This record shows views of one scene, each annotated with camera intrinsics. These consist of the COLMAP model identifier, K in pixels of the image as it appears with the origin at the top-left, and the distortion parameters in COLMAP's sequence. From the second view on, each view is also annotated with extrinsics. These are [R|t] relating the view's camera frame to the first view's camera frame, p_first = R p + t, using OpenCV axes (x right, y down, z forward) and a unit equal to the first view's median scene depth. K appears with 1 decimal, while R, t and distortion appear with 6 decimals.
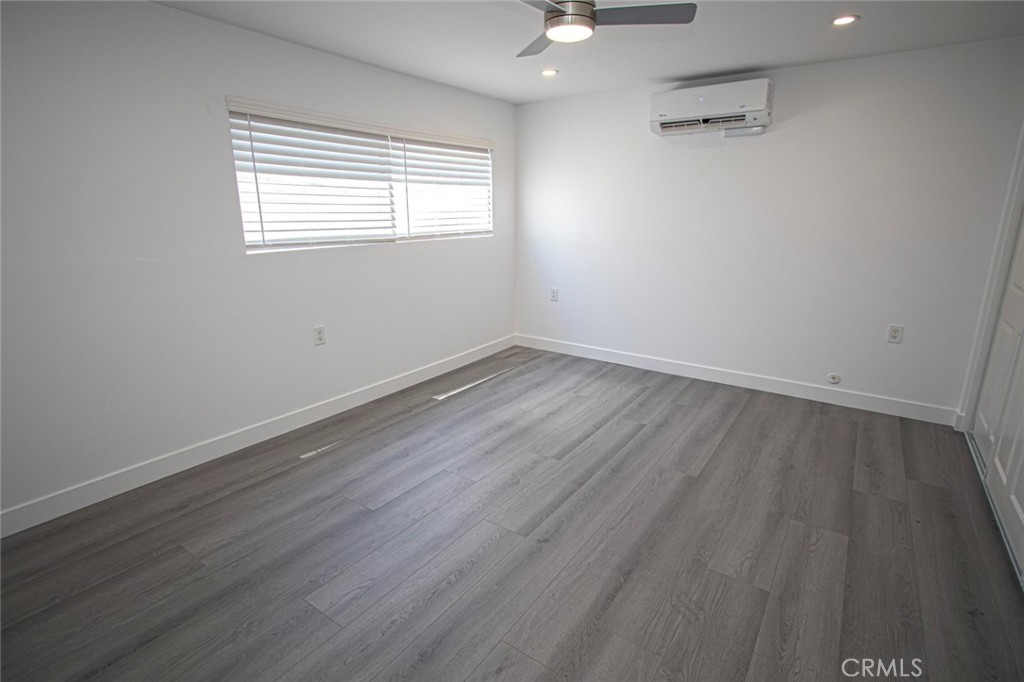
lens RADIAL K [[518.1, 0, 511.8], [0, 518.1, 340.9], [0, 0, 1]] dist [-0.004203, 0.000075]
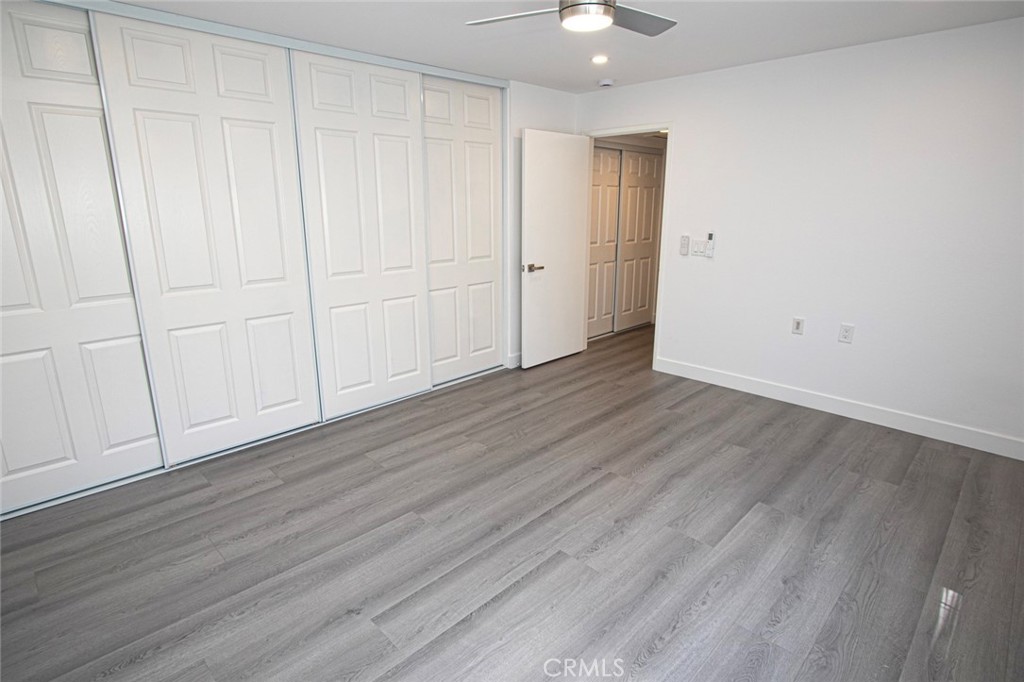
lens RADIAL K [[534.9, 0, 511.8], [0, 534.9, 338.2], [0, 0, 1]] dist [0.003810, 0.000382]
pose [[-0.984040, -0.046632, 0.171730, 0.043557], [0.043311, 0.873267, 0.485313, -0.432035], [-0.172597, 0.485005, -0.857310, 1.595674]]
